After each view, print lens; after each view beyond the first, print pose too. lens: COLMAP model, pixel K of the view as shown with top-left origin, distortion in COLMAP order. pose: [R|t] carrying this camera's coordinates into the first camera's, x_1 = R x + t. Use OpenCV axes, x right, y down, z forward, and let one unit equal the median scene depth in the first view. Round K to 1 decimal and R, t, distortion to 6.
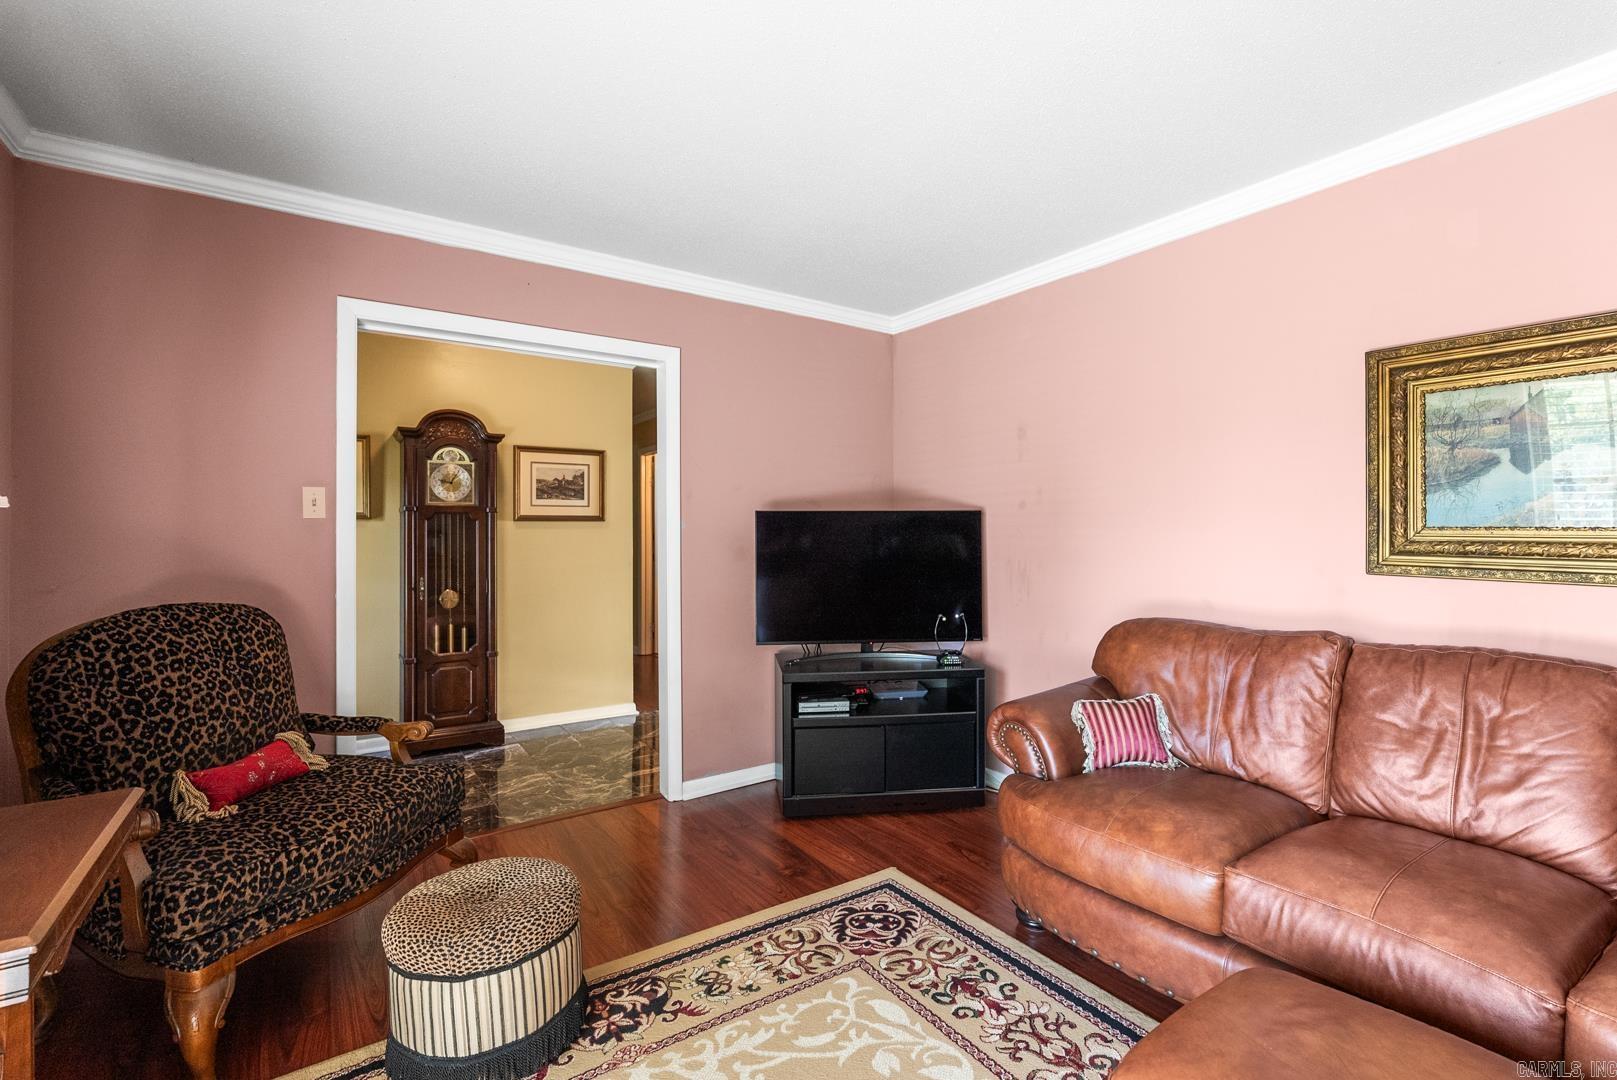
lens RADIAL K [[733.2, 0, 815.3], [0, 733.2, 536.3], [0, 0, 1]] dist [-0.001592, -0.000056]
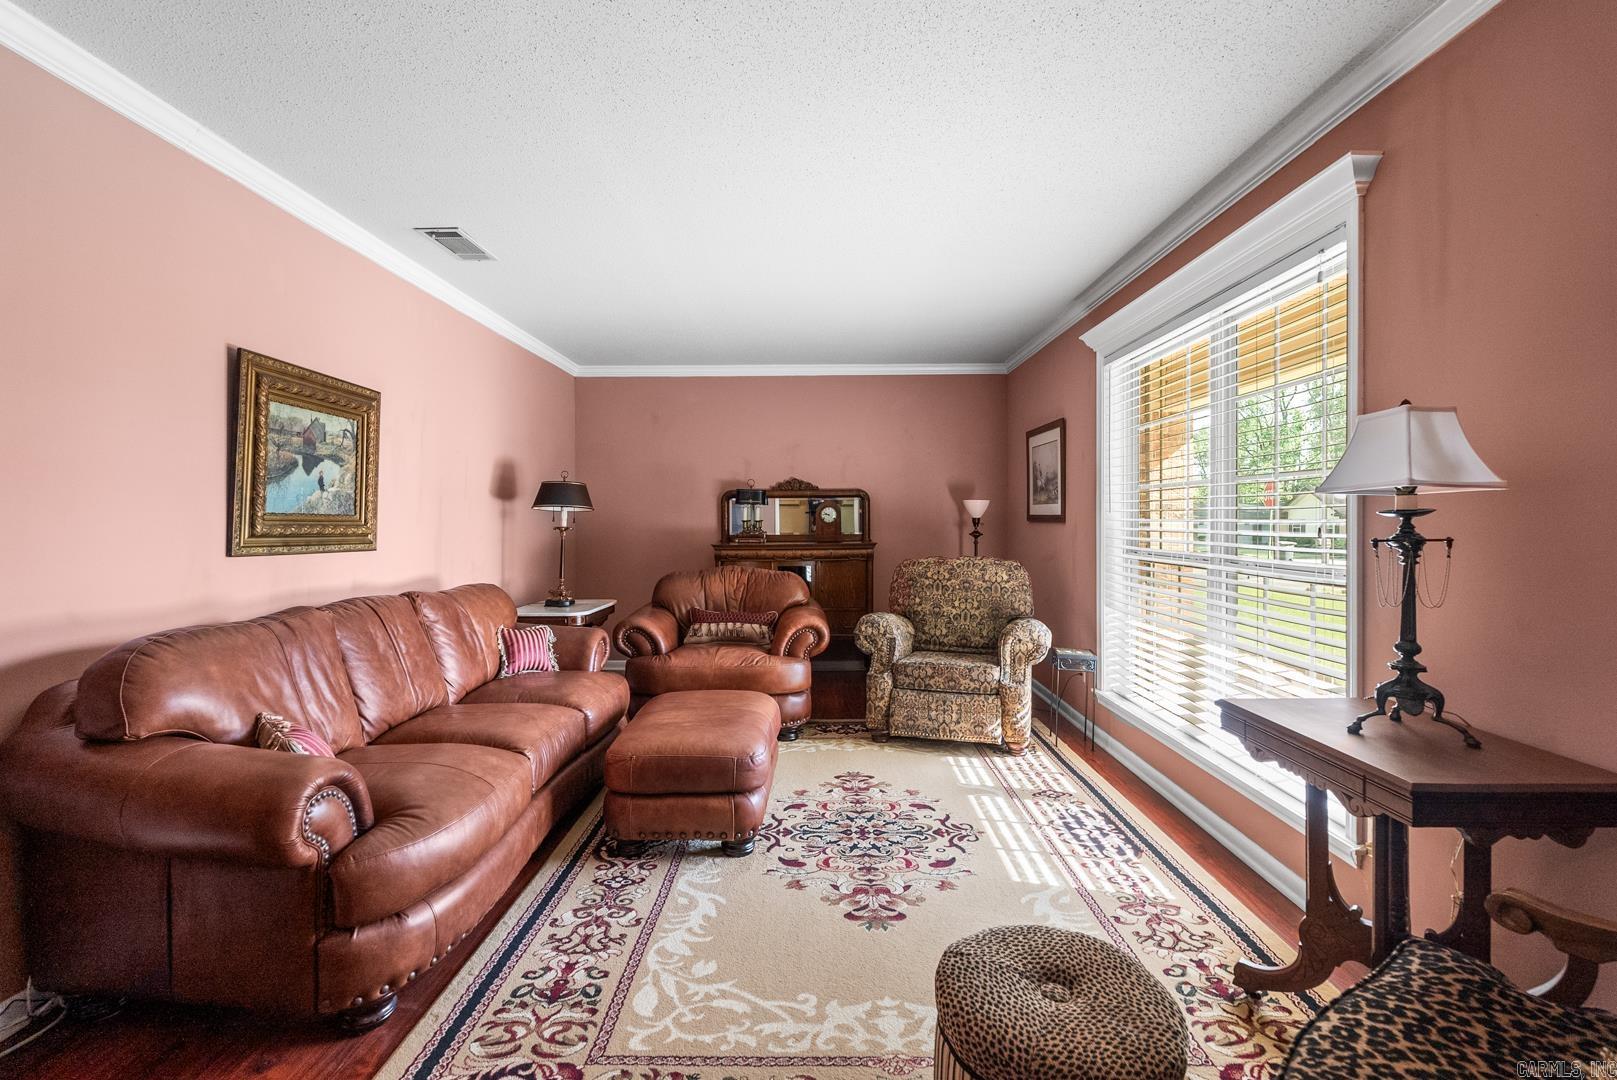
lens RADIAL K [[733.2, 0, 813.7], [0, 733.2, 527.3], [0, 0, 1]] dist [-0.001592, -0.000056]
pose [[-0.822589, -0.000111, 0.568636, -0.602279], [0.006778, 0.999927, 0.010000, 0.005487], [-0.568596, 0.012080, -0.822528, 1.570561]]
